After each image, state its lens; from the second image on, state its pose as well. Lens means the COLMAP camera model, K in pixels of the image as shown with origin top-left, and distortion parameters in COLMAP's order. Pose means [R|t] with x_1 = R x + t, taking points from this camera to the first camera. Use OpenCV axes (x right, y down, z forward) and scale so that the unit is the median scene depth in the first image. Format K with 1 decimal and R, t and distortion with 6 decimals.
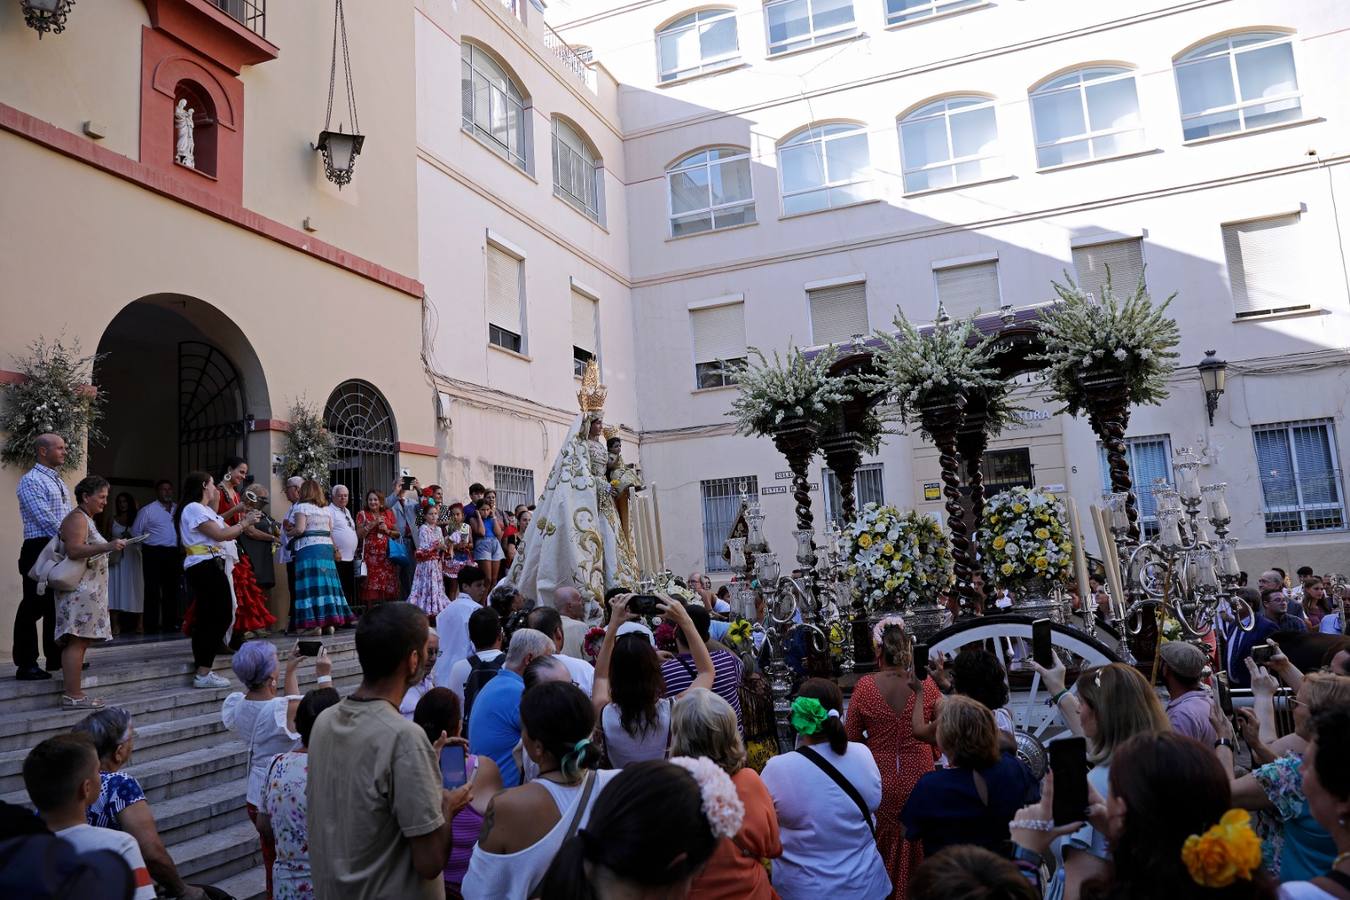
lens RADIAL K [[935.3, 0, 671.0], [0, 935.3, 459.4], [0, 0, 1]] dist [-0.104351, 0.088421]
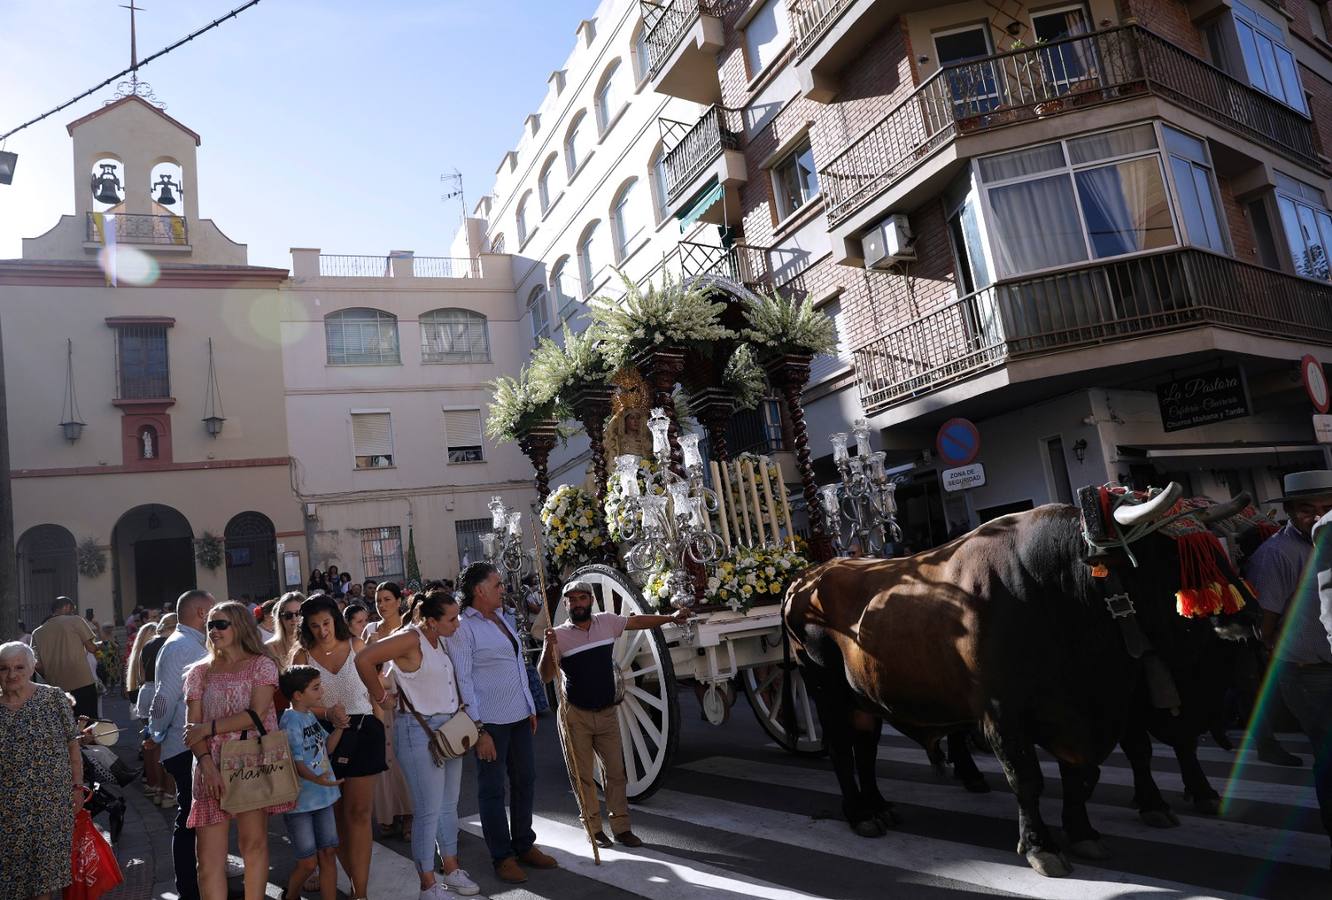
lens RADIAL K [[945.3, 0, 630.5], [0, 945.3, 446.4], [0, 0, 1]] dist [-0.061650, -0.001203]
pose [[0.708524, -0.150911, -0.689362, 1.790311], [0.166258, 0.985066, -0.044765, 0.018005], [0.685822, -0.082894, 0.723033, -0.039687]]
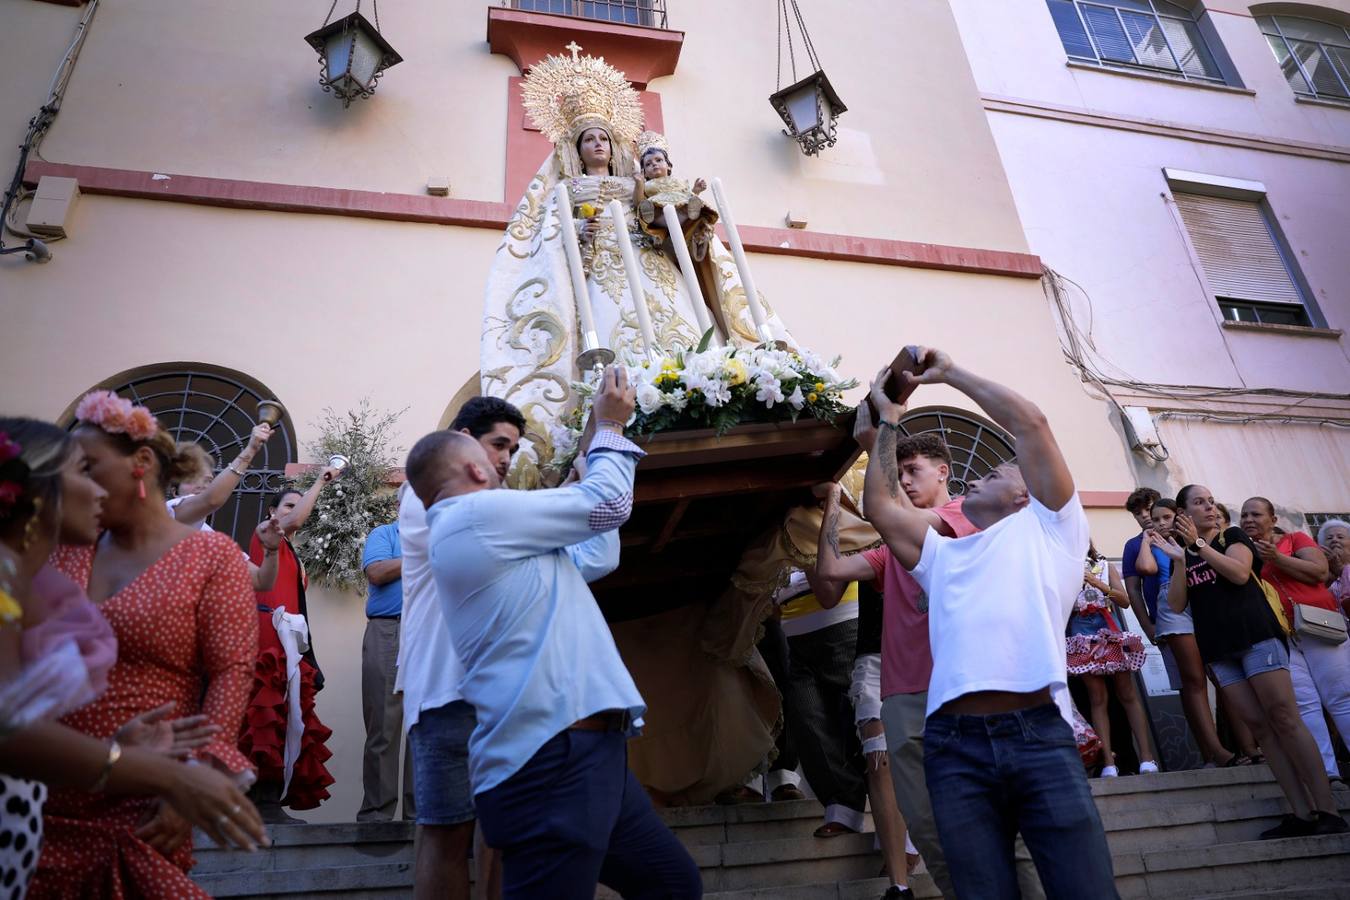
lens RADIAL K [[935.3, 0, 671.0], [0, 935.3, 459.4], [0, 0, 1]] dist [-0.104351, 0.088421]
pose [[0.548838, -0.355511, -0.756563, 0.019183], [0.135681, 0.930942, -0.339025, 0.115917], [0.824844, 0.083419, 0.559173, 0.446694]]
